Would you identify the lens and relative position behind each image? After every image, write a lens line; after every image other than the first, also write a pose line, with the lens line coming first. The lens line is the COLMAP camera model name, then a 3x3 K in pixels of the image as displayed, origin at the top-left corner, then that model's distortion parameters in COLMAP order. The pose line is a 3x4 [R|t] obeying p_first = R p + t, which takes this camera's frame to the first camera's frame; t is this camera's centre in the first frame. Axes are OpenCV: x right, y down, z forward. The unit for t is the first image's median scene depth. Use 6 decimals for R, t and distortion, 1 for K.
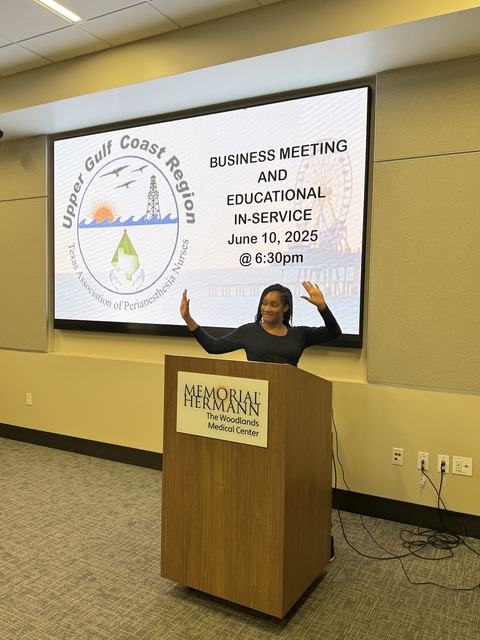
lens RADIAL K [[521.6, 0, 241.3], [0, 521.6, 319.3], [0, 0, 1]] dist [0.070197, -0.091154]
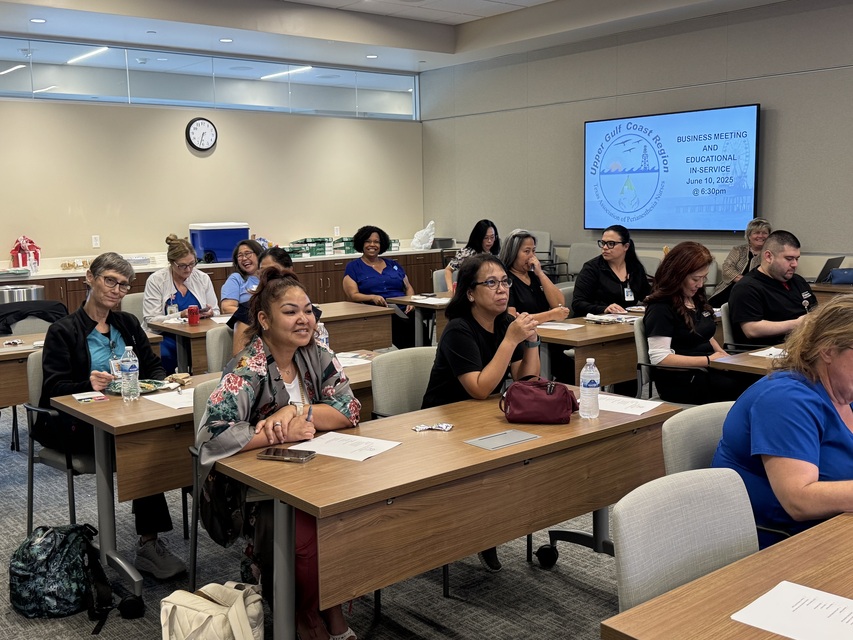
lens RADIAL K [[903.5, 0, 438.7], [0, 903.5, 321.6], [0, 0, 1]] dist [0.064232, 0.000000]
pose [[0.935323, 0.015830, -0.353441, 0.284175], [0.014352, 0.996479, 0.082611, 0.060634], [0.353504, -0.082341, 0.931802, -2.233940]]
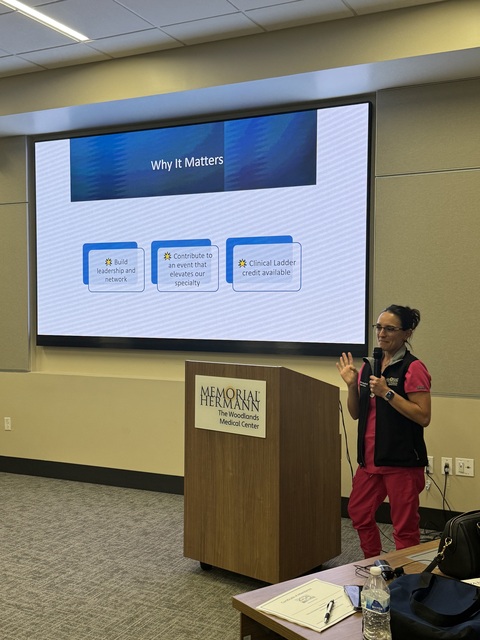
lens RADIAL K [[710.0, 0, 241.8], [0, 710.0, 327.8], [0, 0, 1]] dist [0.106858, 0.000000]
pose [[0.998848, -0.016509, 0.045065, -0.063079], [0.016969, 0.999808, -0.009831, 0.005816], [-0.044894, 0.010584, 0.998936, -0.312468]]
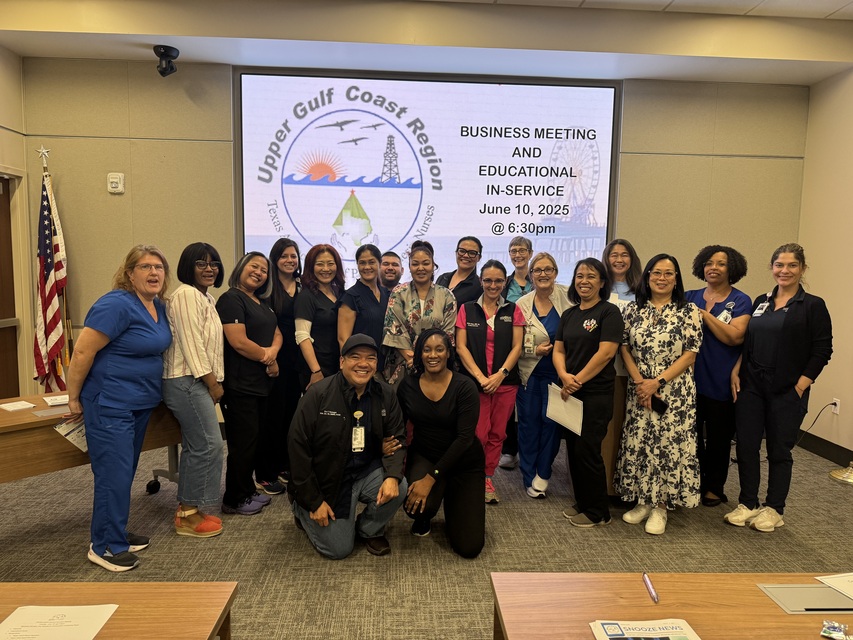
lens RADIAL K [[591.0, 0, 429.5], [0, 591.0, 324.4], [0, 0, 1]] dist [0.046580, -0.059860]
pose [[0.851434, -0.056215, 0.521441, -0.699552], [0.020499, 0.997046, 0.074018, -0.010907], [-0.524061, -0.052332, 0.850071, 0.032301]]
